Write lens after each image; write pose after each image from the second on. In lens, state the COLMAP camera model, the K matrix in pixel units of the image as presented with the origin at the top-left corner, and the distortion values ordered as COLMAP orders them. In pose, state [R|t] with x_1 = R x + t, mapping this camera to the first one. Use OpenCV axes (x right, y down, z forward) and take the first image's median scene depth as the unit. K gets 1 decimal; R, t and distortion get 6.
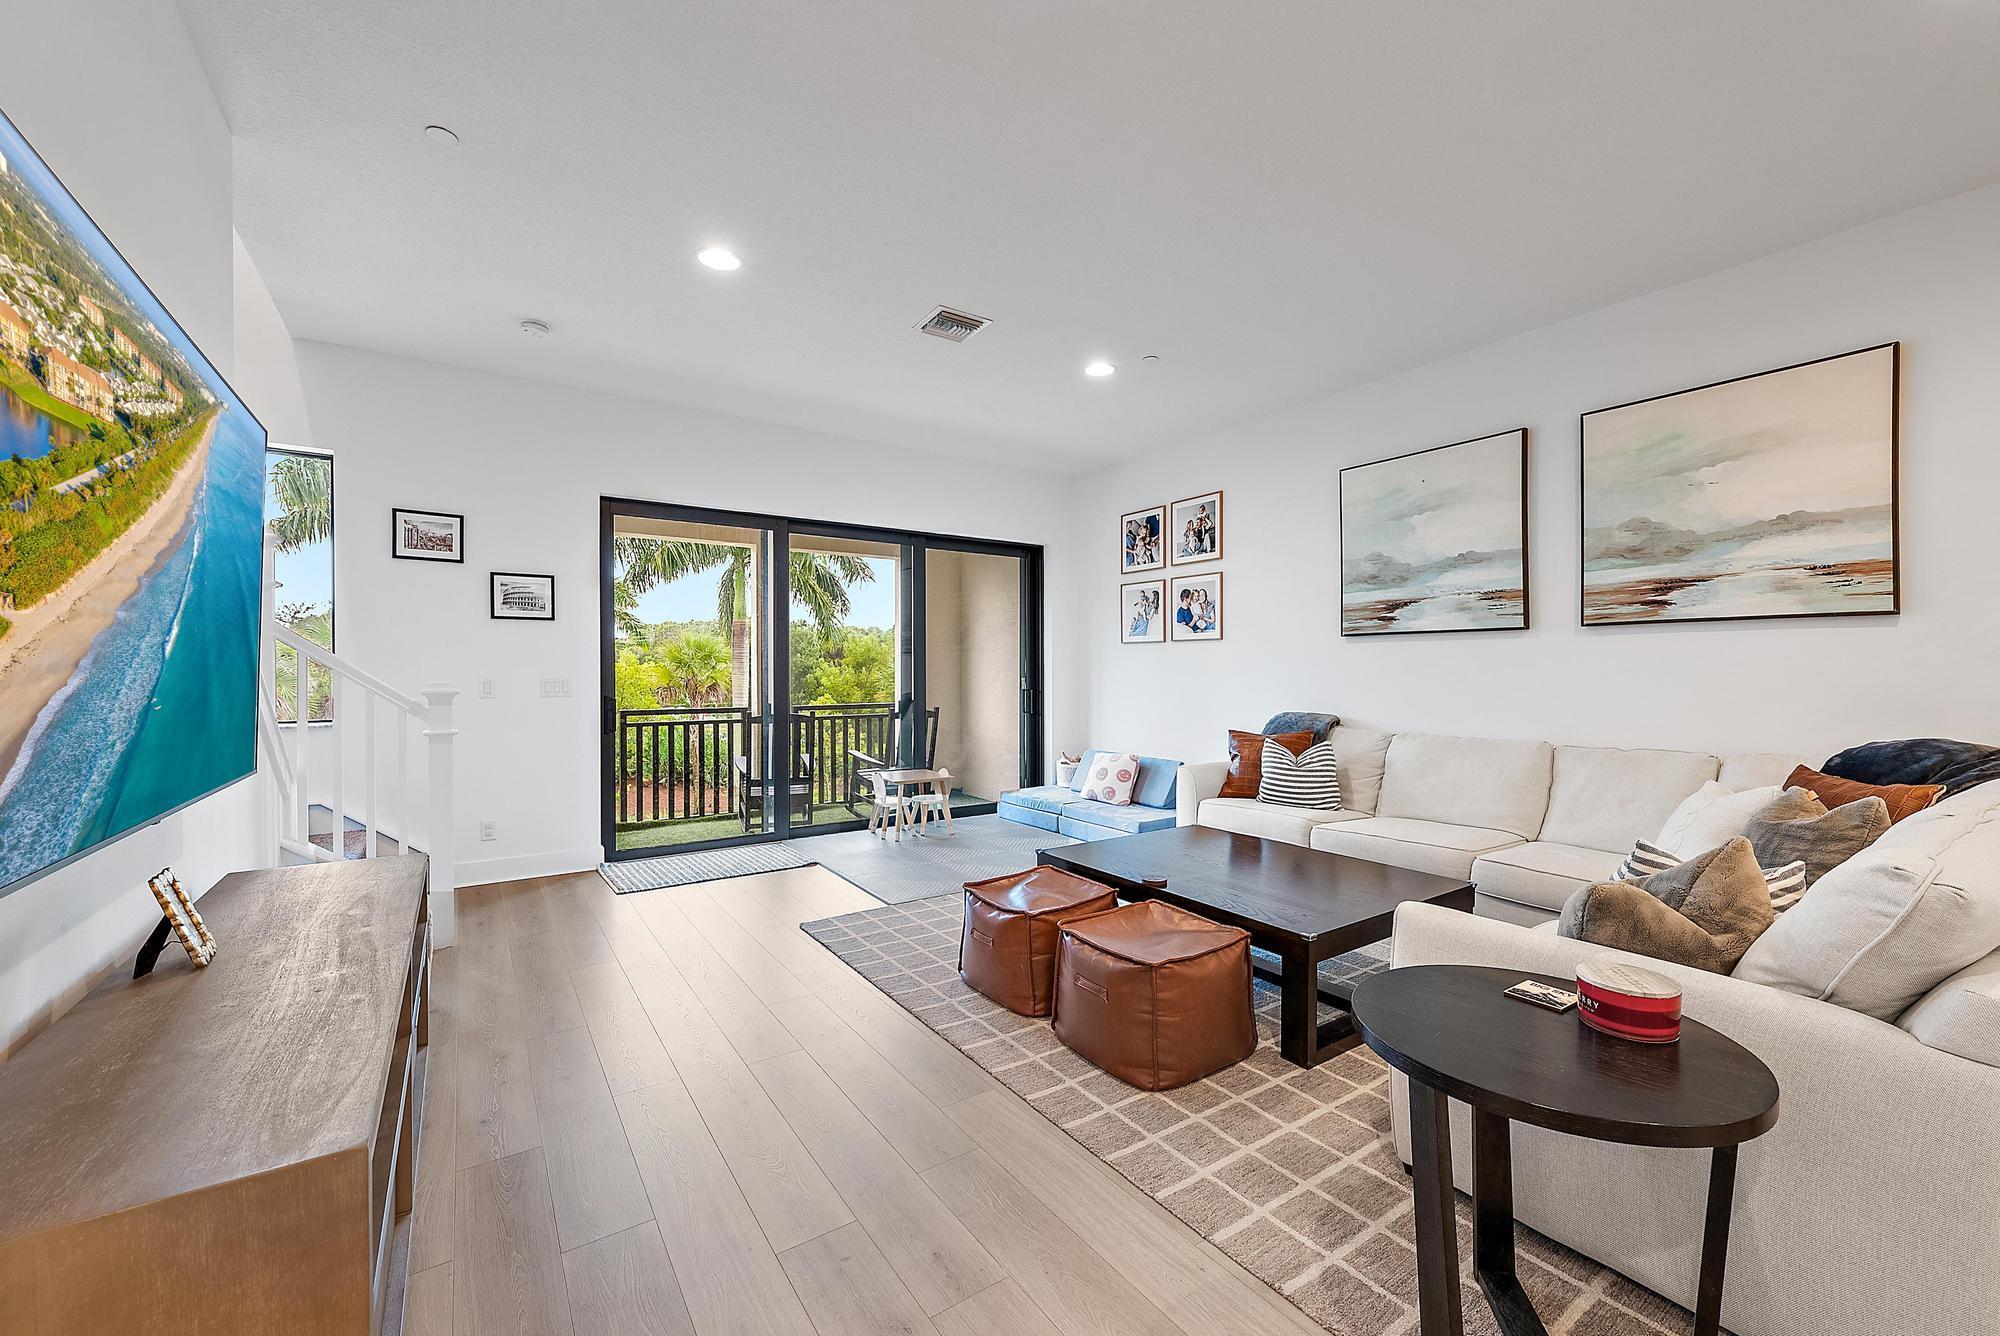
lens RADIAL K [[787.9, 0, 1011.4], [0, 787.9, 672.9], [0, 0, 1]] dist [-0.000392, 0.000174]
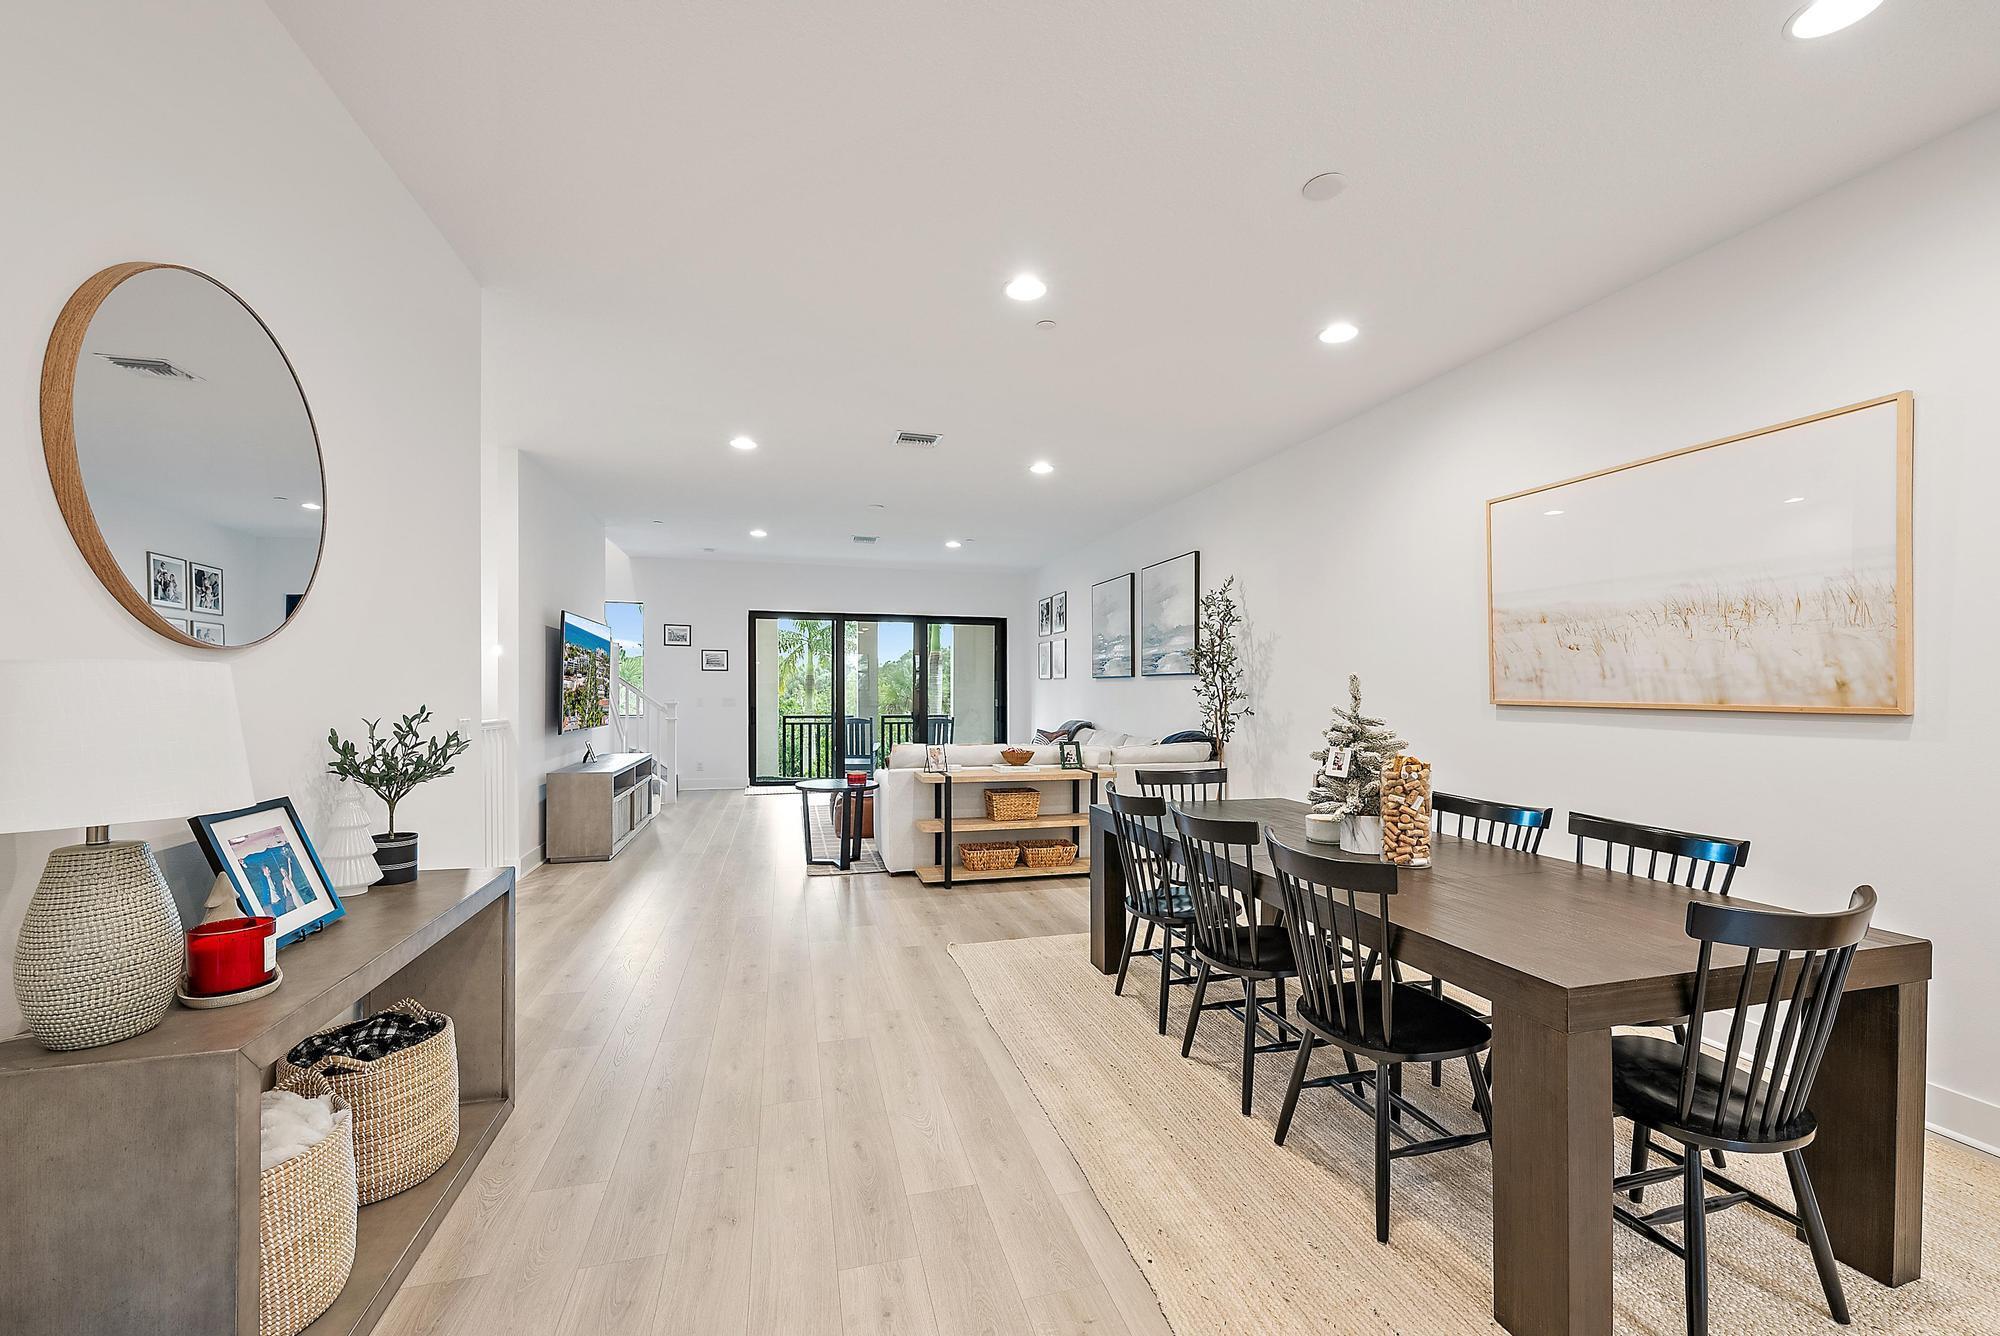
lens RADIAL K [[787.9, 0, 1006.3], [0, 787.9, 686.5], [0, 0, 1]] dist [-0.000392, 0.000174]
pose [[0.942802, 0.003527, -0.333333, 0.808101], [-0.006168, 0.999957, -0.006864, -0.013598], [0.333295, 0.008528, 0.942784, -0.734868]]
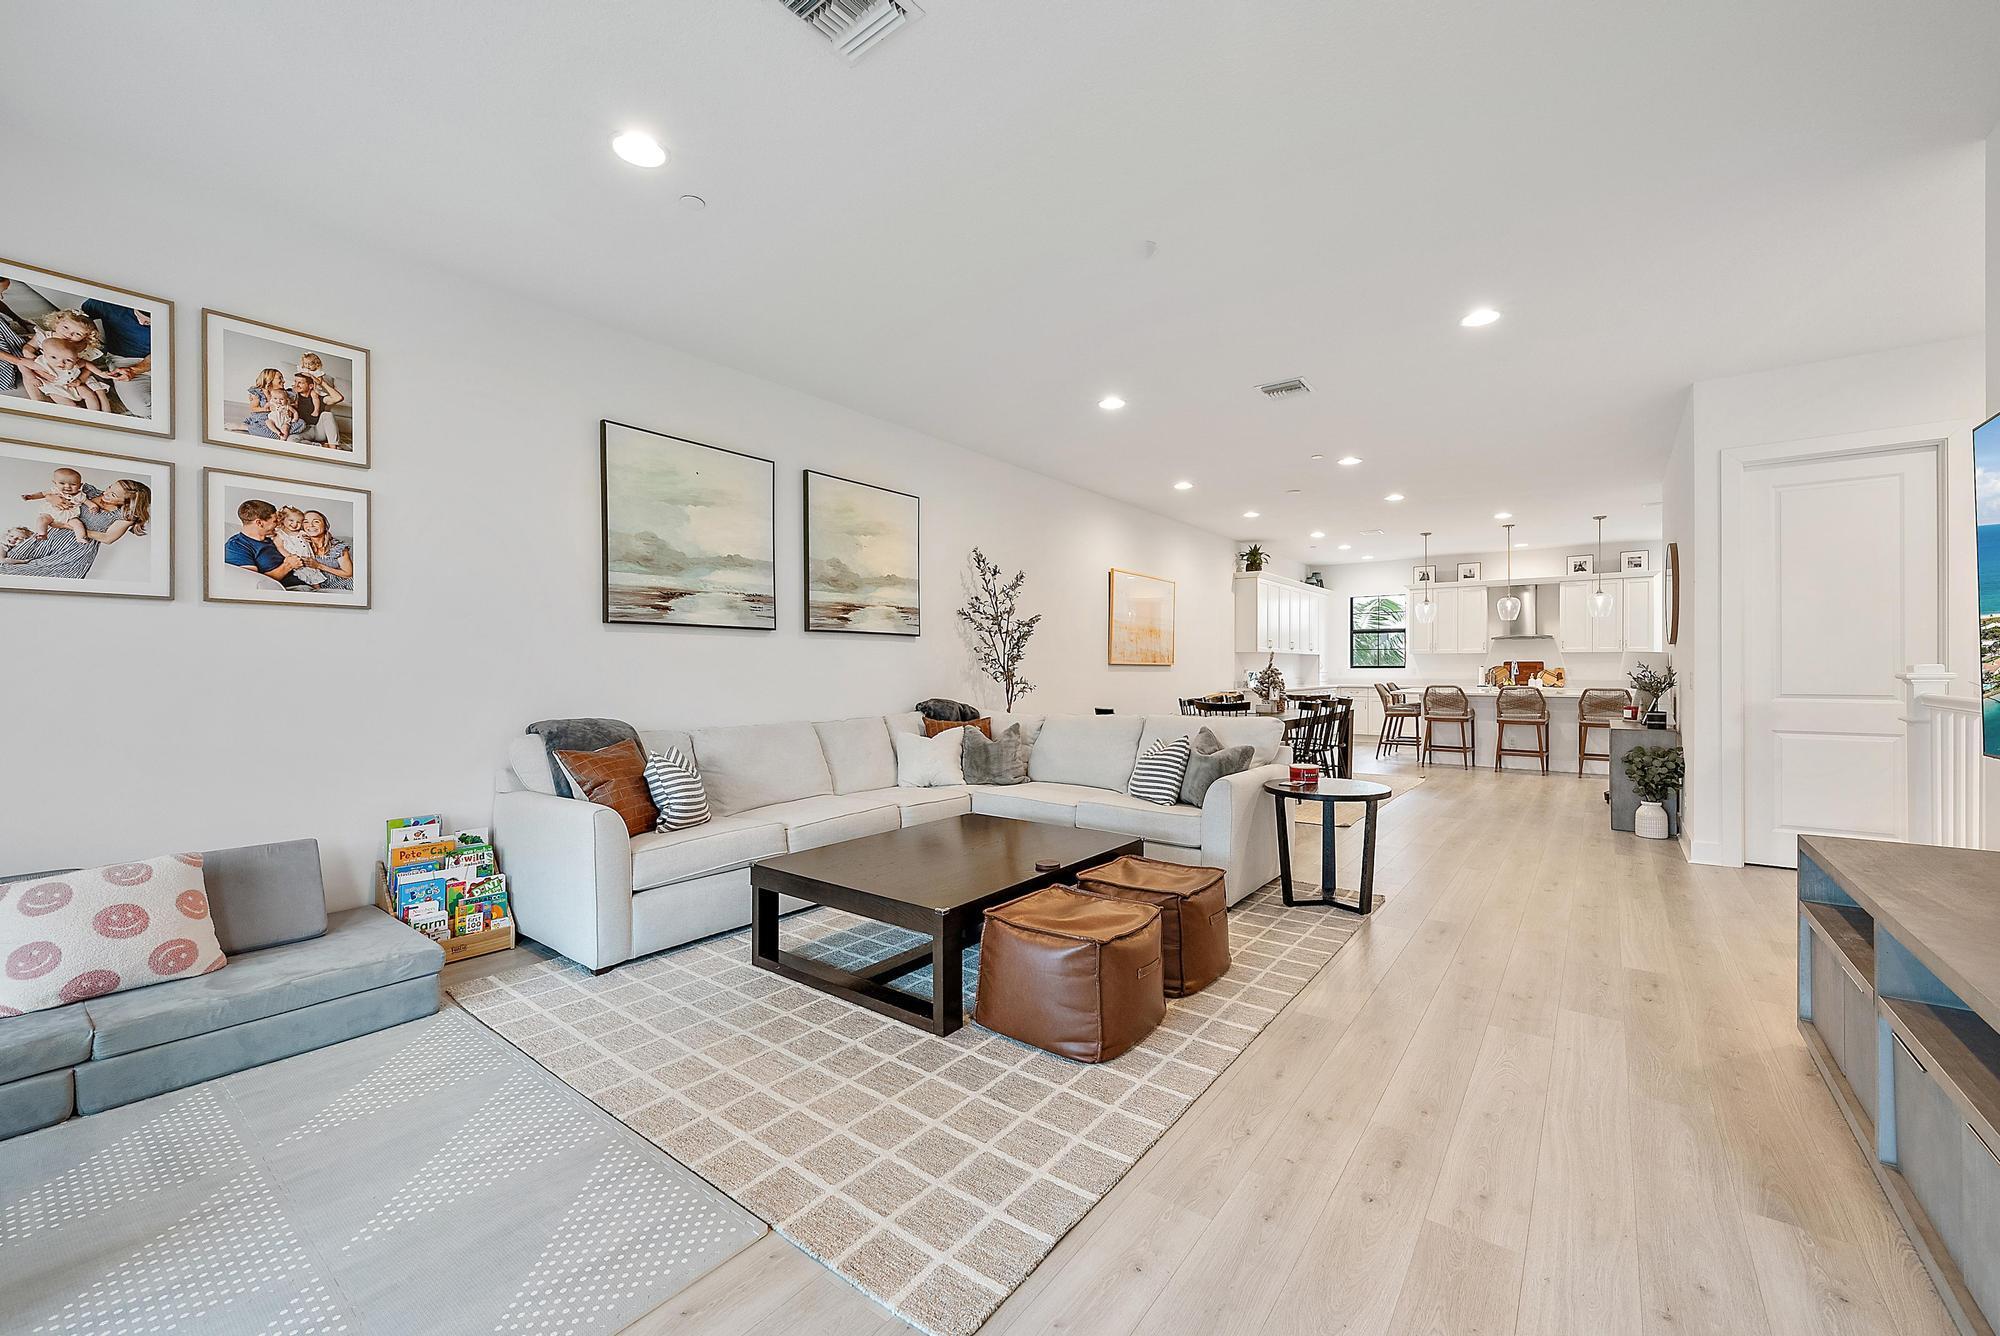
lens RADIAL K [[787.9, 0, 1013.3], [0, 787.9, 662.7], [0, 0, 1]] dist [-0.000392, 0.000174]
pose [[-0.314179, -0.001492, 0.949363, -0.483438], [-0.004721, 0.999989, 0.000009, -0.005945], [-0.949352, -0.004479, -0.314182, 0.828863]]
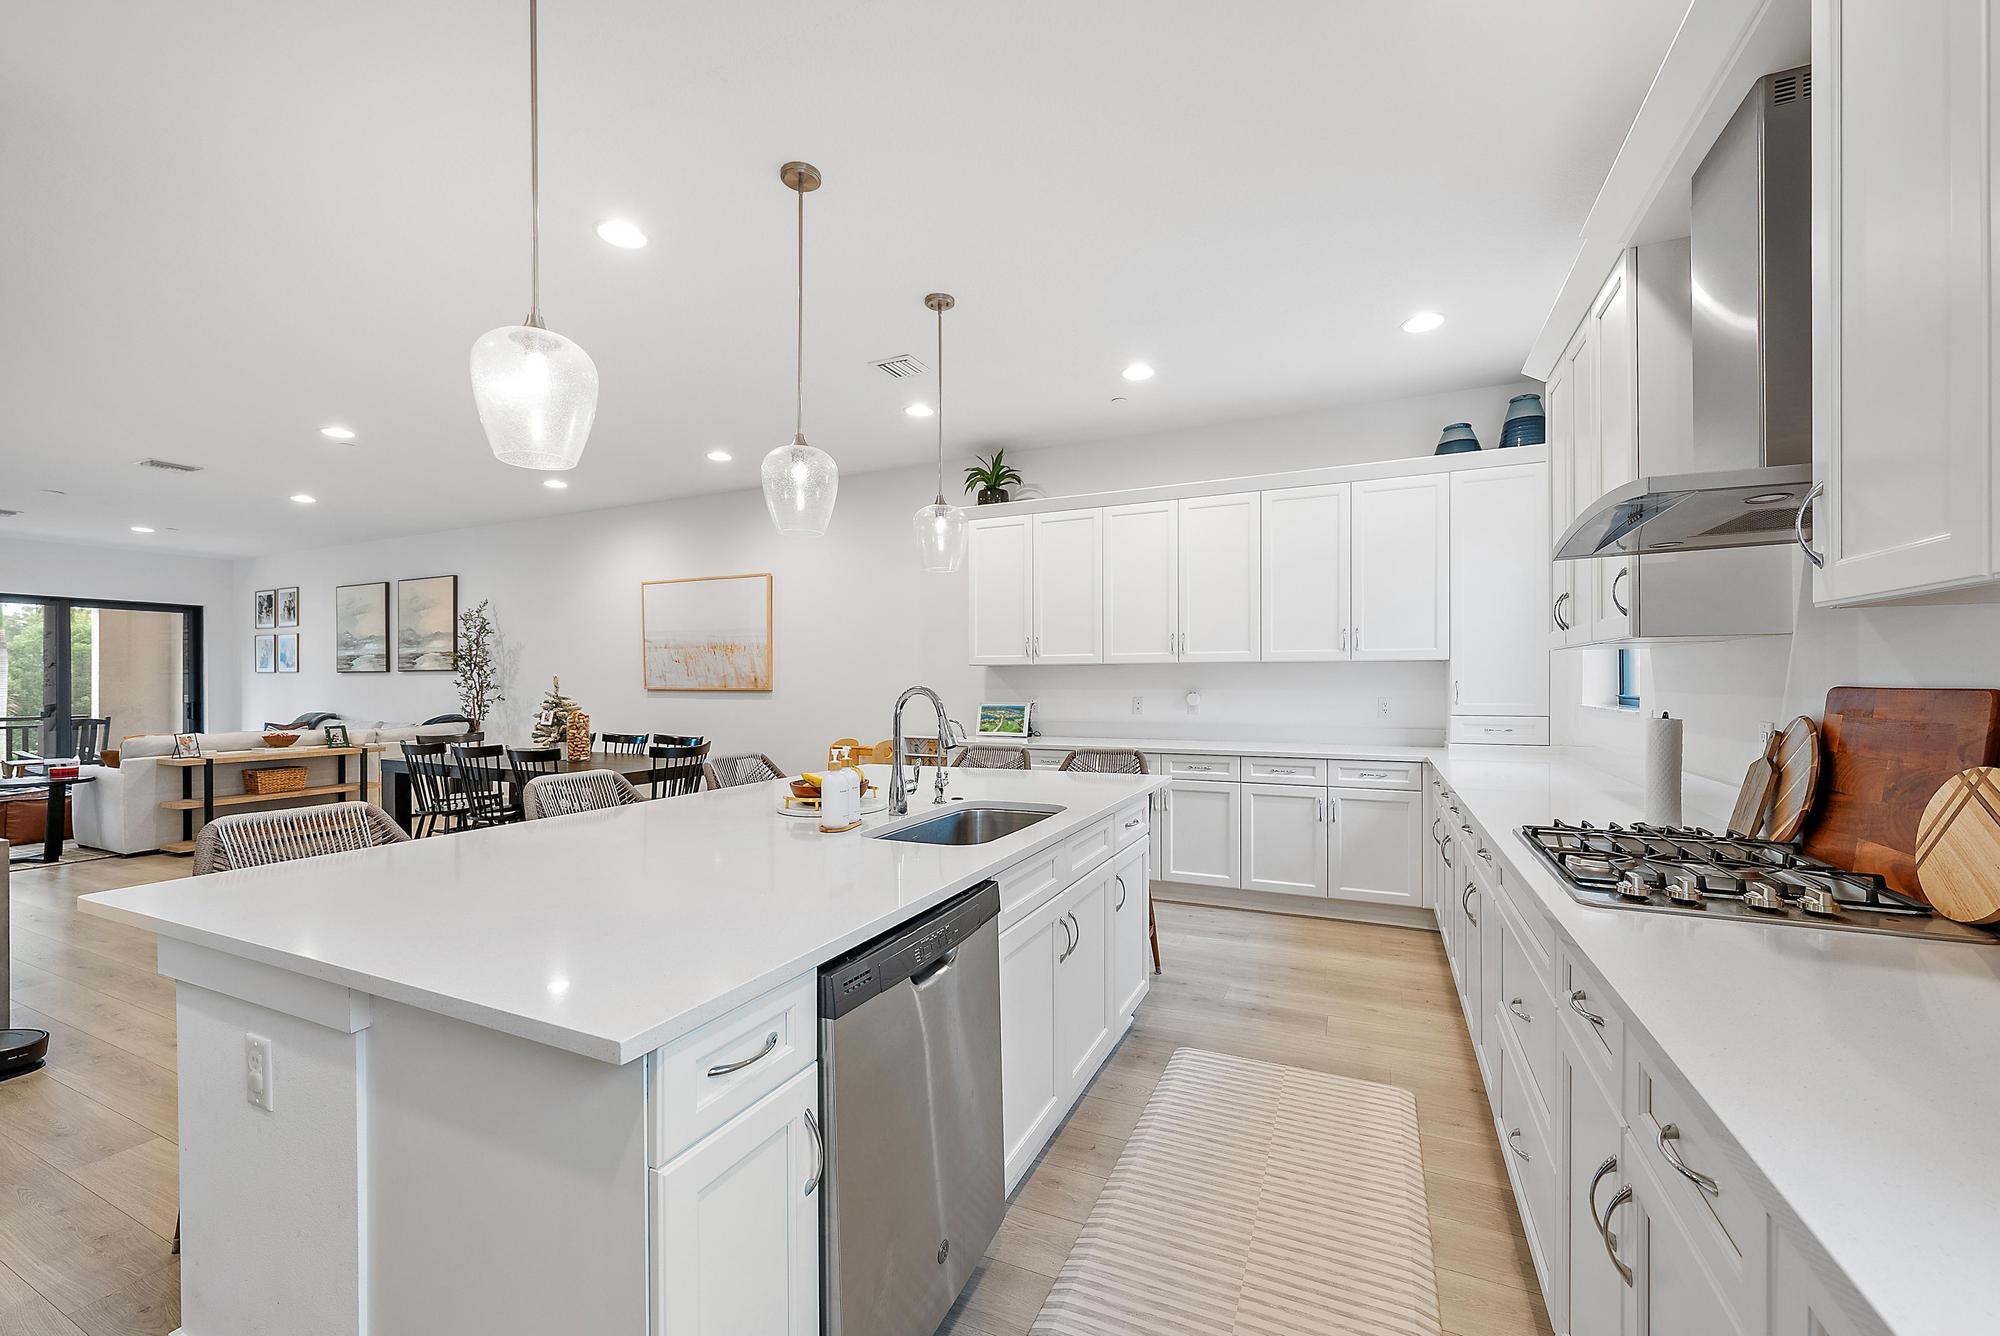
lens RADIAL K [[787.9, 0, 1002.4], [0, 787.9, 678.4], [0, 0, 1]] dist [-0.000392, 0.000174]
pose [[0.866989, 0.001123, 0.498326, 0.845760], [0.003008, 0.999967, -0.007487, -0.012724], [-0.498318, 0.007990, 0.866958, -1.444485]]
